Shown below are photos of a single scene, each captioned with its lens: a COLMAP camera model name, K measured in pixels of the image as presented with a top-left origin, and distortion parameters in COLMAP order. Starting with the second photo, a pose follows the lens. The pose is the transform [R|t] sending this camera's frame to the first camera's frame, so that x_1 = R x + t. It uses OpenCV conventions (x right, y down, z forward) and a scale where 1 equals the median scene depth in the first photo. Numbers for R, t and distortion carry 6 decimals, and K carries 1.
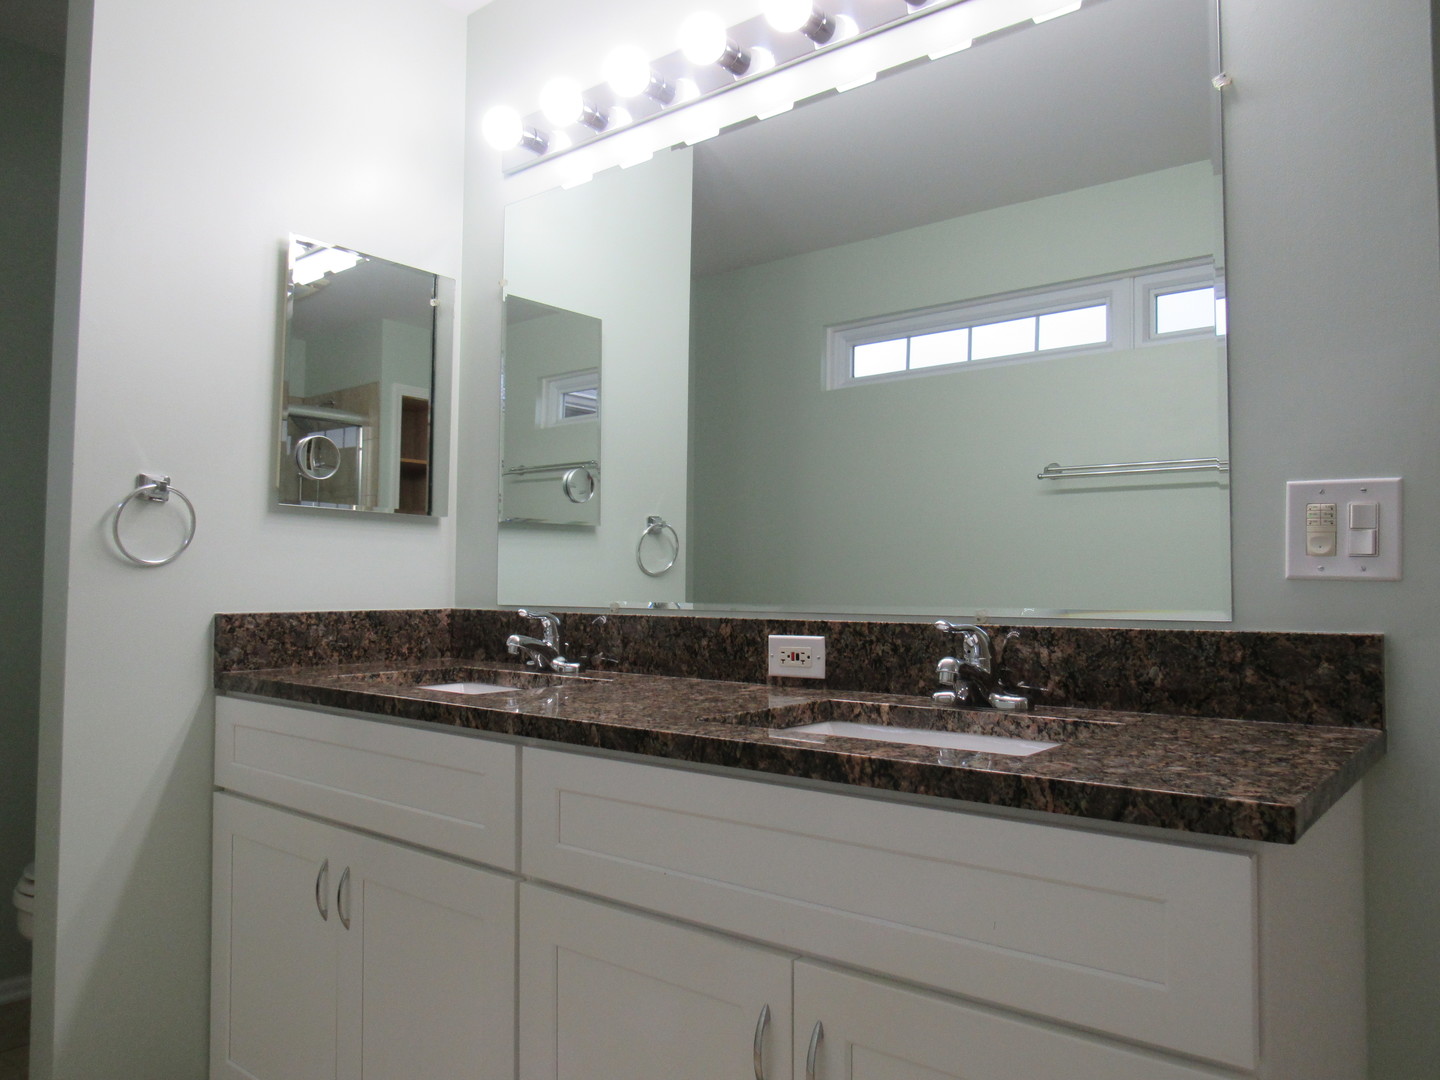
lens RADIAL K [[1028.6, 0, 719.4], [0, 1028.6, 542.0], [0, 0, 1]] dist [-0.030212, 0.006946]
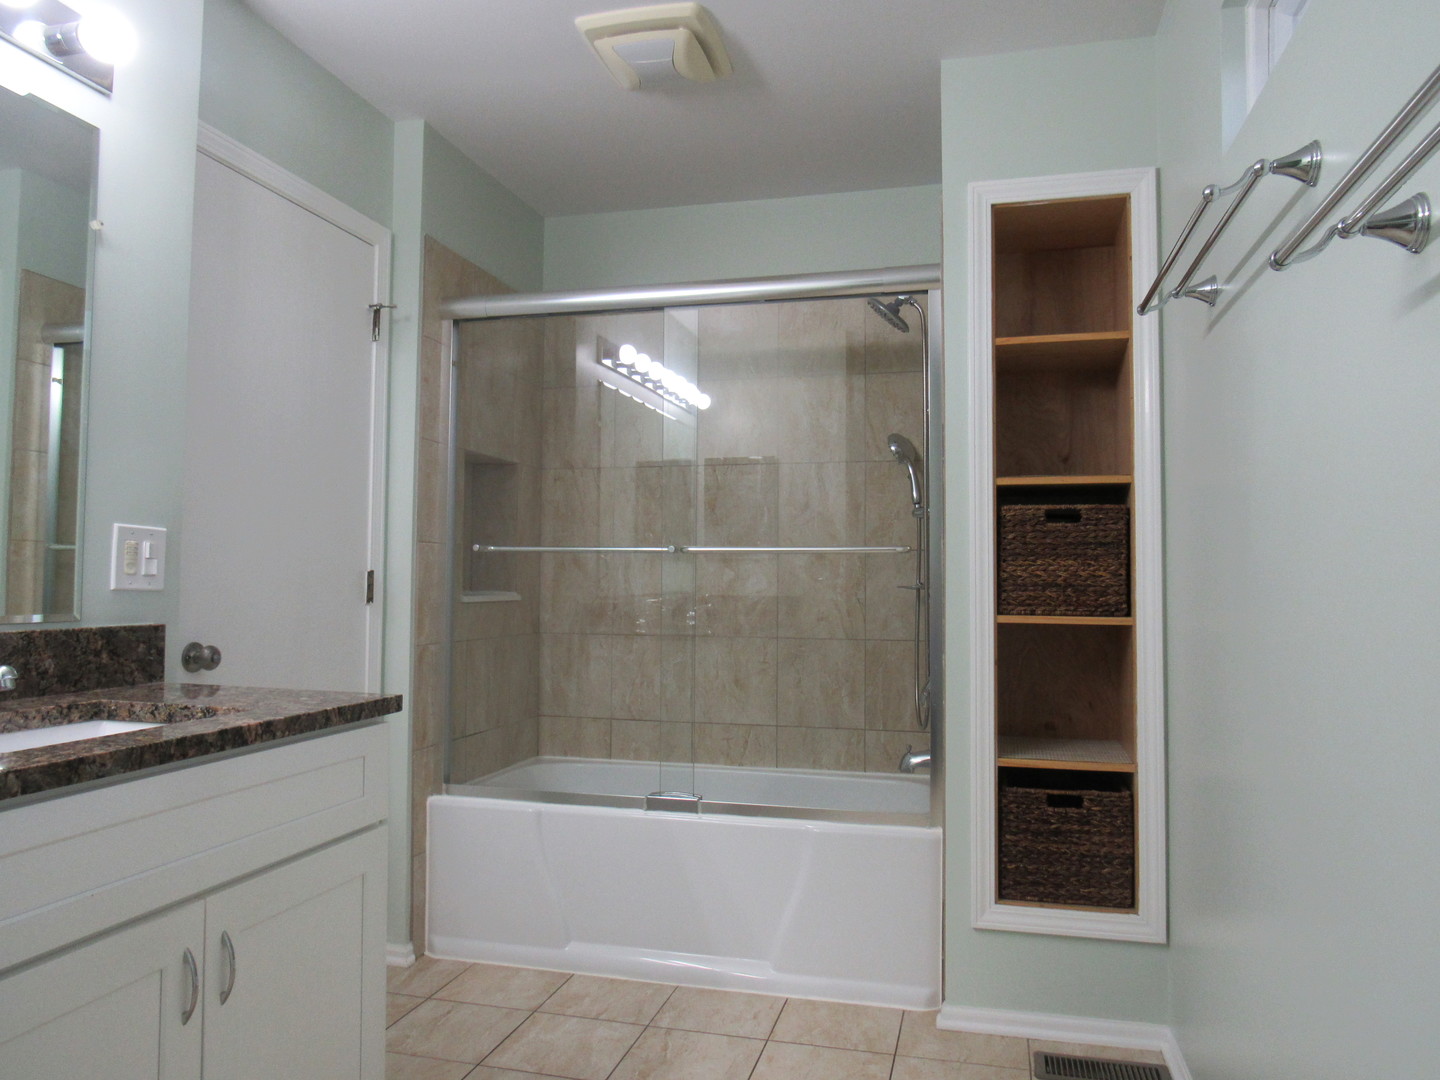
lens RADIAL K [[1031.7, 0, 720.0], [0, 1031.7, 540.0], [0, 0, 1]] dist [-0.029008, 0.005511]
pose [[-0.432351, 0.026950, 0.901303, -0.762031], [-0.052790, 0.997082, -0.055137, -0.000691], [-0.900159, -0.071419, -0.429666, 0.557769]]
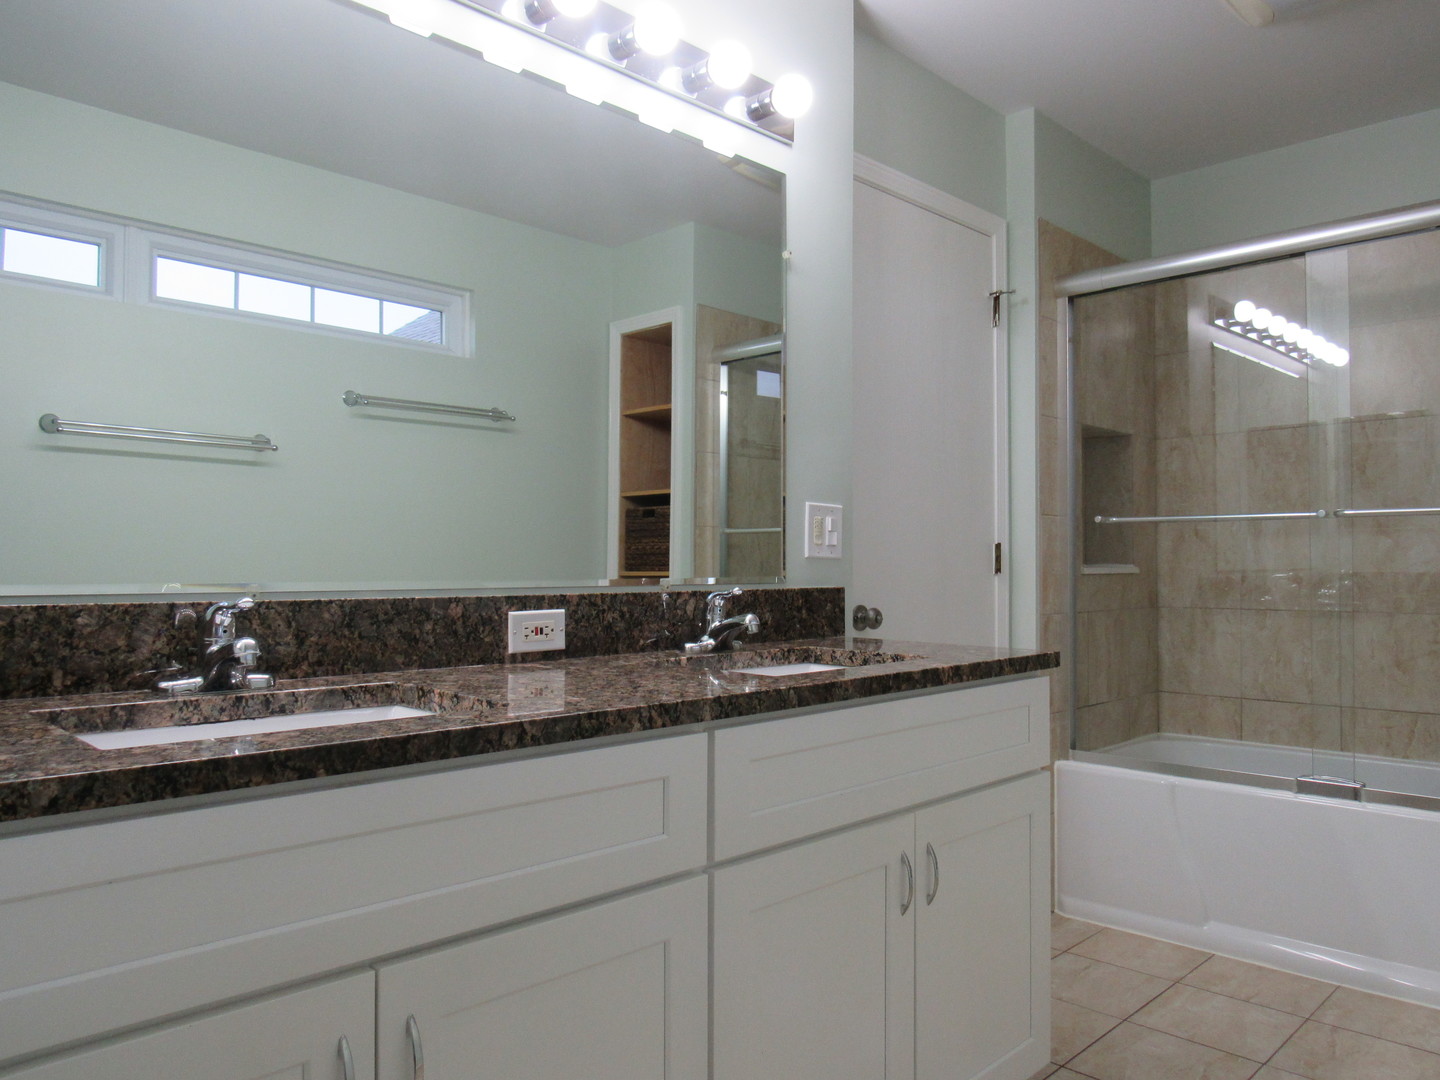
lens RADIAL K [[1028.6, 0, 719.4], [0, 1028.6, 542.0], [0, 0, 1]] dist [-0.030212, 0.006946]
pose [[0.091995, 0.016958, 0.995615, -0.811525], [-0.045677, 0.998874, -0.012793, 0.025377], [-0.994711, -0.044300, 0.092666, 0.648001]]
